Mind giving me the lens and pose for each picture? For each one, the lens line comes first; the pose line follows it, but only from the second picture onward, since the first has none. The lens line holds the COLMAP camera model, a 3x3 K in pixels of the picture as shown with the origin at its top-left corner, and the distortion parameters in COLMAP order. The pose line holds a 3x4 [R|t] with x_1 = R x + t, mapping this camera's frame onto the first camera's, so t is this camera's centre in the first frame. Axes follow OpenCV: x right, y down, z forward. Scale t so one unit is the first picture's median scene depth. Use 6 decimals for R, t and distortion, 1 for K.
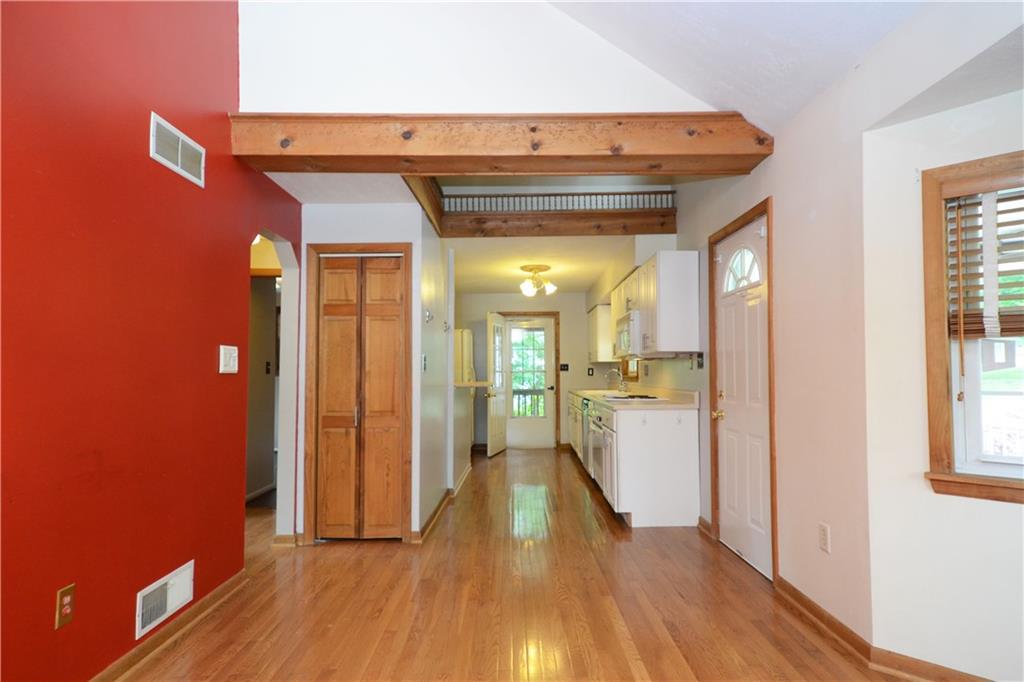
lens RADIAL K [[578.0, 0, 514.2], [0, 578.0, 355.8], [0, 0, 1]] dist [0.011627, 0.000967]
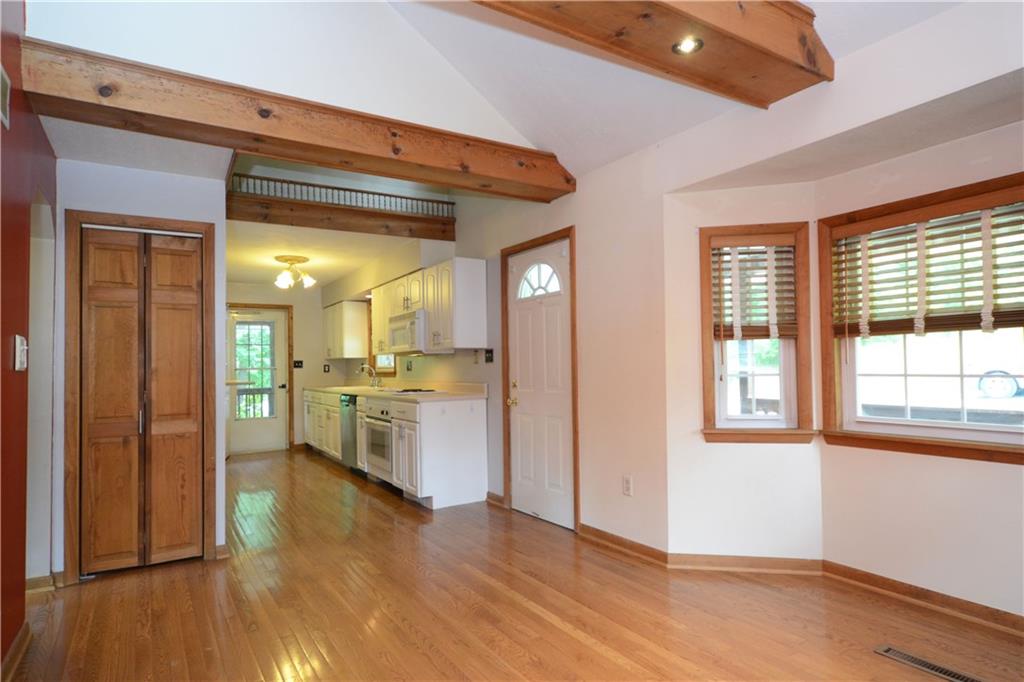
lens RADIAL K [[586.9, 0, 512.5], [0, 586.9, 356.9], [0, 0, 1]] dist [-0.003791, 0.000550]
pose [[0.847887, -0.000069, 0.530177, -0.264018], [-0.003264, 0.999980, 0.005349, 0.003910], [-0.530167, -0.006266, 0.847870, -0.011341]]
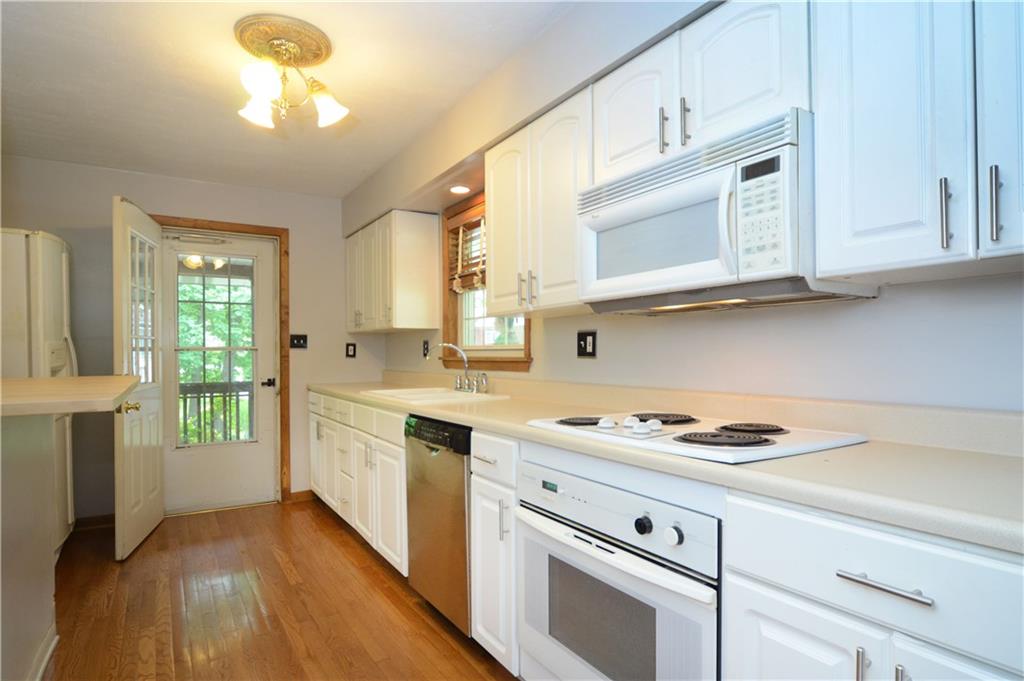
lens RADIAL K [[569.1, 0, 510.4], [0, 569.1, 351.3], [0, 0, 1]] dist [-0.013338, 0.001404]
pose [[0.843849, -0.001527, 0.536579, -0.047954], [-0.012583, 0.999665, 0.022634, 0.032194], [-0.536434, -0.025852, 0.843547, 1.013216]]
